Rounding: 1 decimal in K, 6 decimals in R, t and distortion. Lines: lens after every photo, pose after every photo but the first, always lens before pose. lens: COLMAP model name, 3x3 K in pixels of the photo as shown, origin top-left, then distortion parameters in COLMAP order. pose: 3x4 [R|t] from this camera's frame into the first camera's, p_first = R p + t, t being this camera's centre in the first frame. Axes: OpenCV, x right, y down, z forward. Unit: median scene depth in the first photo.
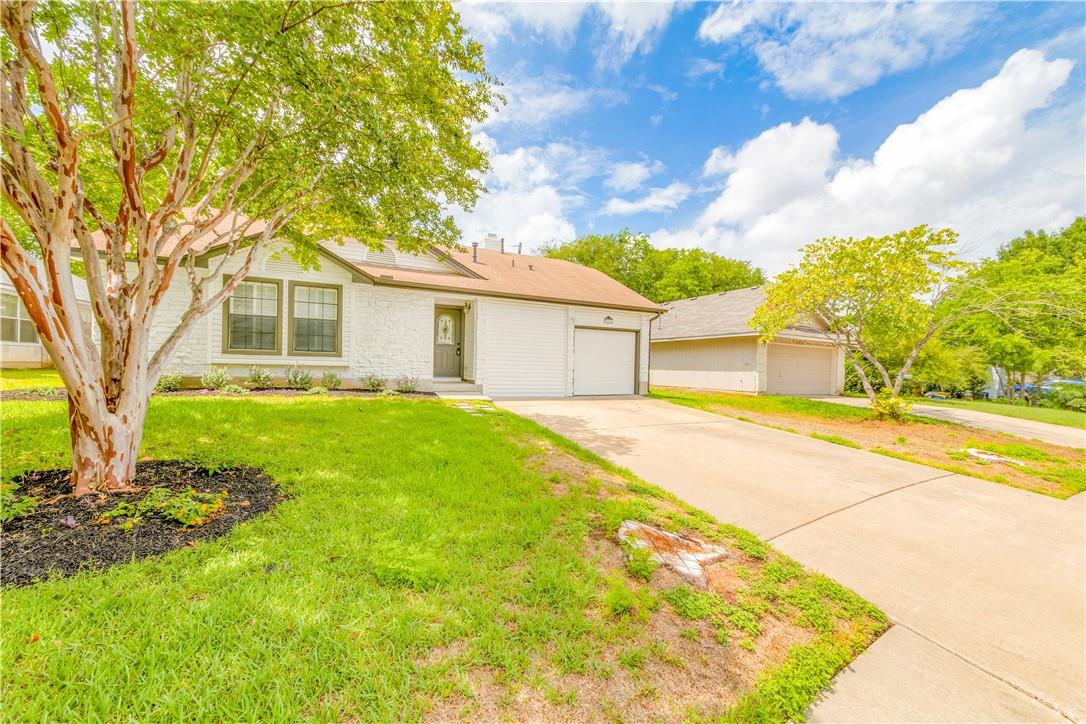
lens RADIAL K [[415.4, 0, 554.9], [0, 415.4, 378.3], [0, 0, 1]] dist [0.000827, -0.000002]
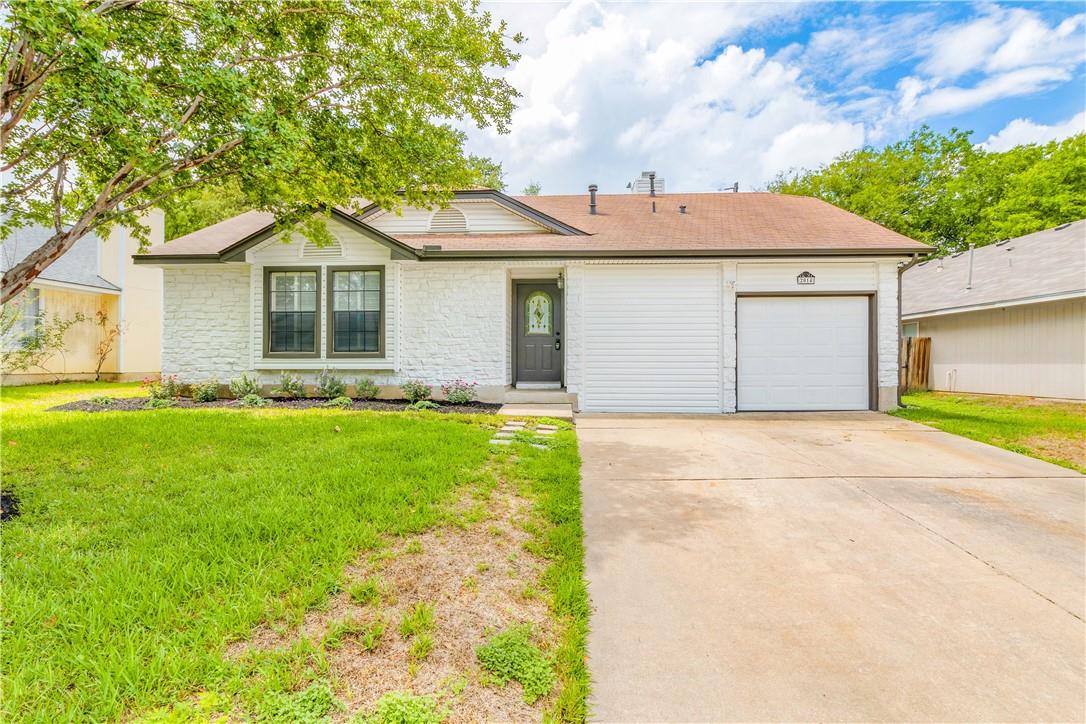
lens RADIAL K [[553.1, 0, 538.9], [0, 553.1, 367.6], [0, 0, 1]] dist [-0.005914, -0.001273]
pose [[0.881418, -0.021590, -0.471843, 0.219695], [0.010003, 0.999584, -0.027053, -0.002292], [0.472231, 0.019125, 0.881267, 0.227120]]
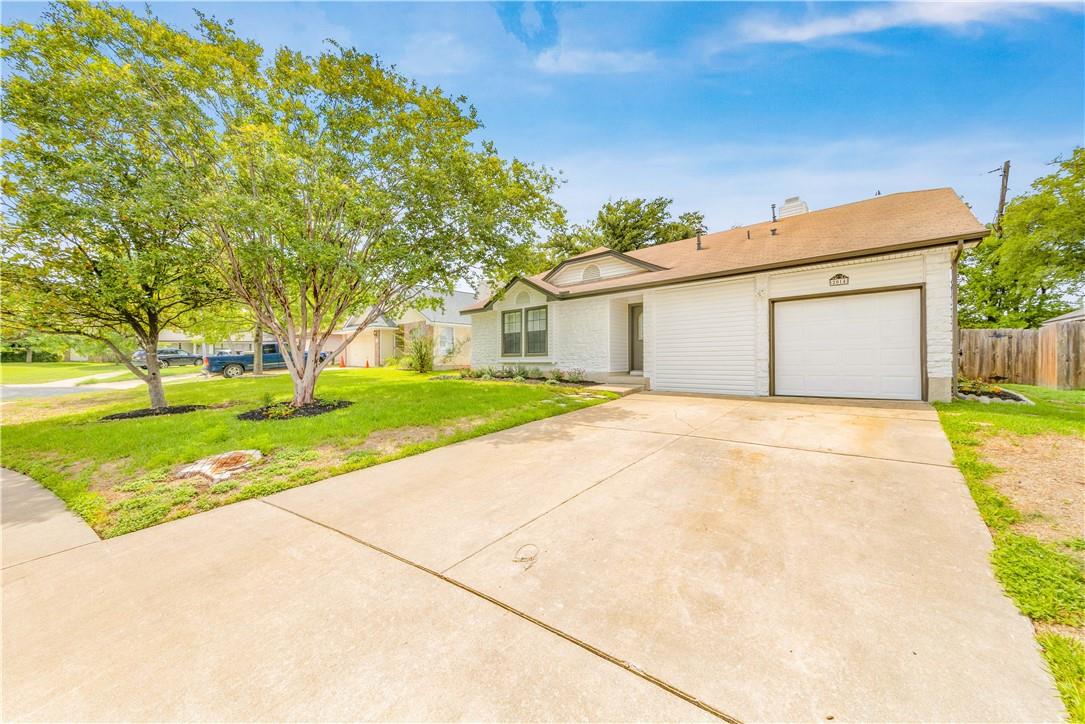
lens RADIAL K [[397.3, 0, 548.9], [0, 397.3, 360.3], [0, 0, 1]] dist [0.007985, -0.000175]
pose [[0.382068, -0.031044, -0.923613, 0.712288], [-0.006541, 0.999320, -0.036294, 0.011700], [0.924111, 0.019908, 0.381605, 0.486512]]
